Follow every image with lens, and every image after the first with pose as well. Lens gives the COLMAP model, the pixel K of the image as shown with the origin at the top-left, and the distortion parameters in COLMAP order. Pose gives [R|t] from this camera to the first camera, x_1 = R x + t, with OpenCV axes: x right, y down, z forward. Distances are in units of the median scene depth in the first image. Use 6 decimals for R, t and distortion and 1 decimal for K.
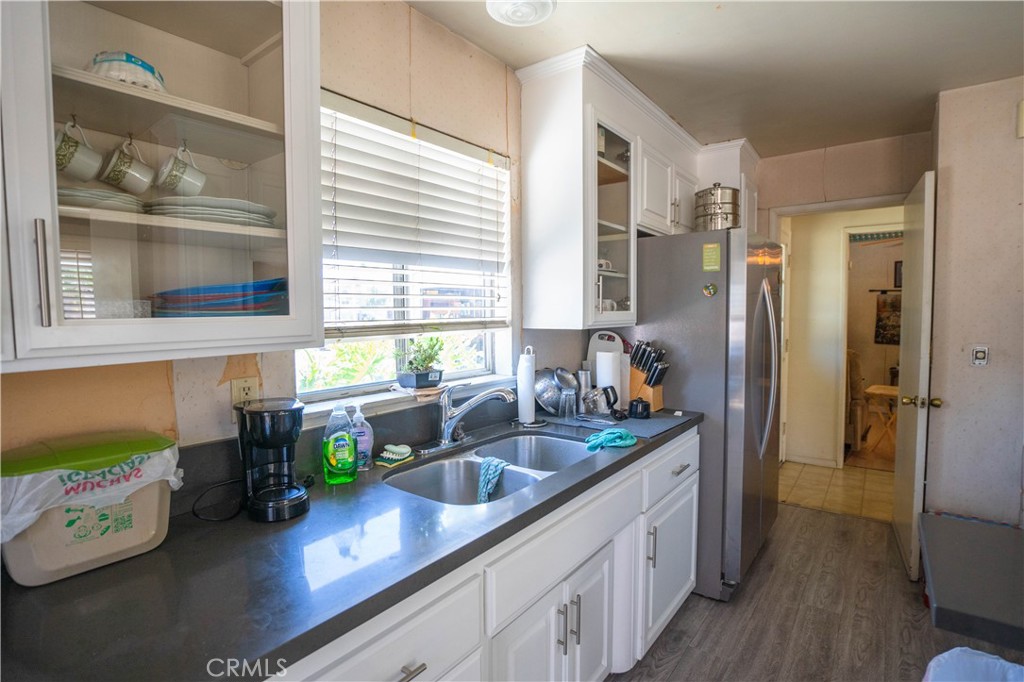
lens RADIAL K [[497.5, 0, 516.0], [0, 497.5, 342.2], [0, 0, 1]] dist [-0.047753, 0.011373]
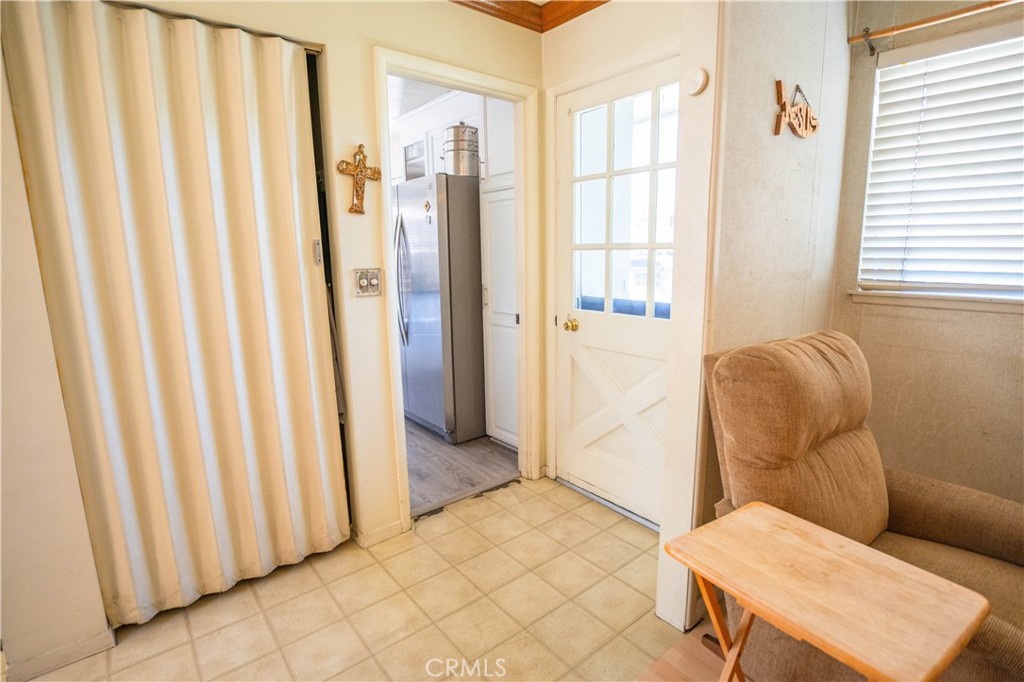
lens RADIAL K [[491.6, 0, 515.3], [0, 491.6, 338.0], [0, 0, 1]] dist [-0.047839, 0.009754]
pose [[-0.227025, 0.185345, -0.956089, 1.599634], [-0.045196, 0.978660, 0.200453, -0.066494], [0.972840, 0.088719, -0.213804, 1.462291]]
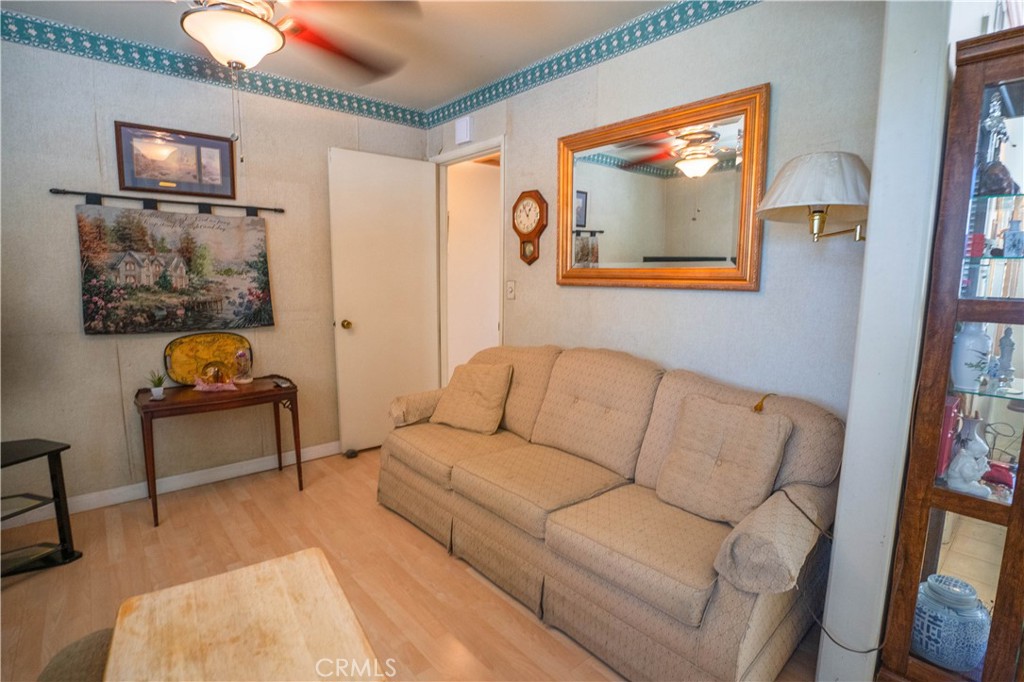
lens RADIAL K [[497.5, 0, 516.0], [0, 497.5, 342.2], [0, 0, 1]] dist [-0.047753, 0.011373]
pose [[0.197208, -0.117752, 0.973264, 1.024001], [0.050563, 0.992661, 0.109854, -0.037925], [-0.979057, 0.027547, 0.201714, 1.395136]]
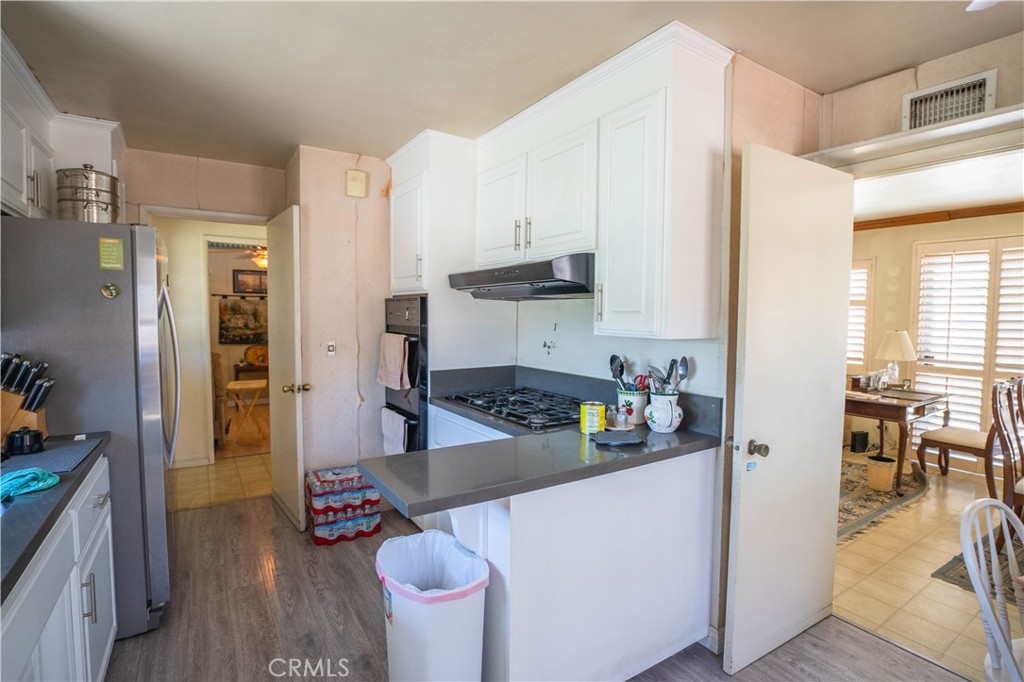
lens RADIAL K [[497.5, 0, 516.0], [0, 497.5, 342.2], [0, 0, 1]] dist [-0.047753, 0.011373]
pose [[0.338566, -0.041011, 0.940049, -0.143551], [0.044561, 0.998628, 0.027518, -0.004443], [-0.939887, 0.032573, 0.339928, 0.024810]]
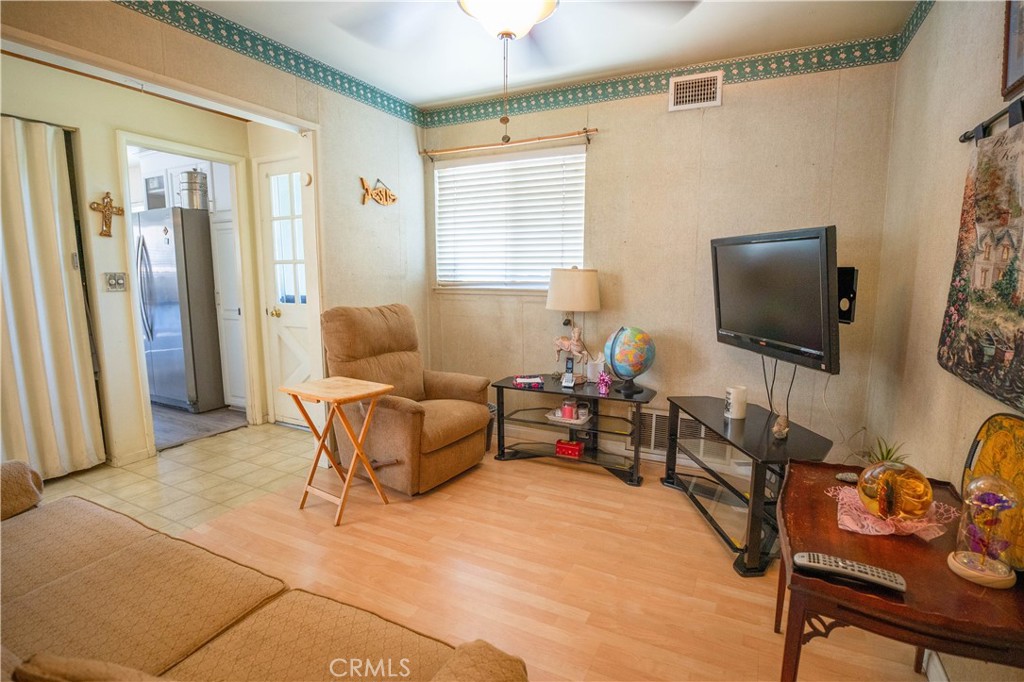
lens RADIAL K [[497.5, 0, 516.0], [0, 497.5, 342.2], [0, 0, 1]] dist [-0.047753, 0.011373]
pose [[0.183869, 0.146367, -0.971992, 2.172627], [-0.064756, 0.988507, 0.136604, -0.064585], [0.980815, 0.037825, 0.191234, 1.762052]]
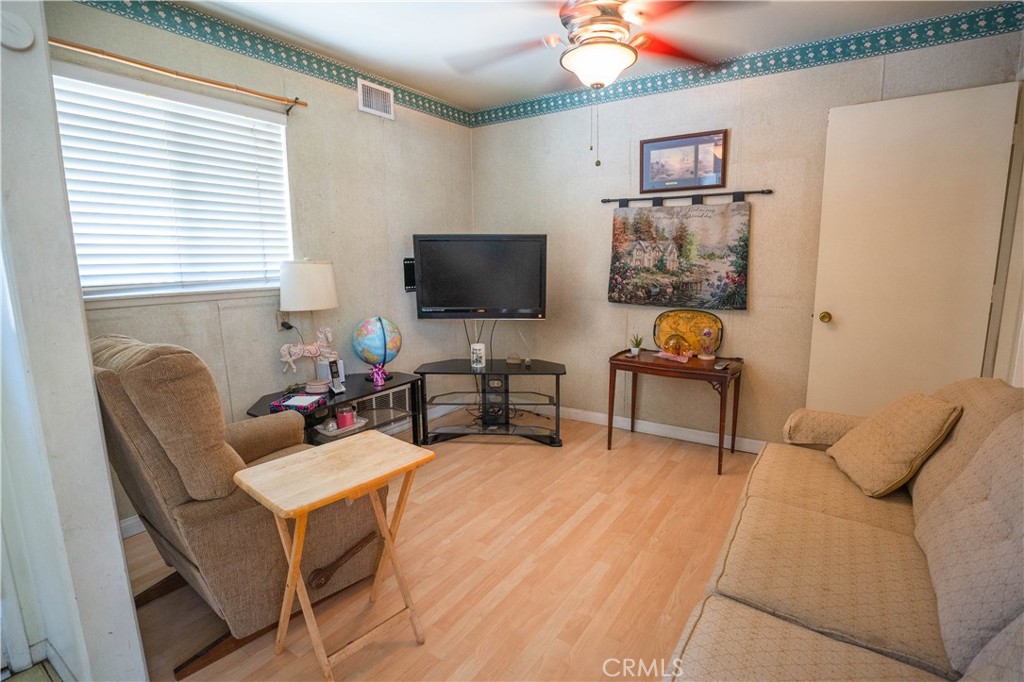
lens RADIAL K [[497.5, 0, 516.0], [0, 497.5, 342.2], [0, 0, 1]] dist [-0.047753, 0.011373]
pose [[0.997606, -0.008890, 0.068574, 1.402523], [0.001624, 0.994439, 0.105299, -0.026094], [-0.069129, -0.104936, 0.992073, 1.084105]]
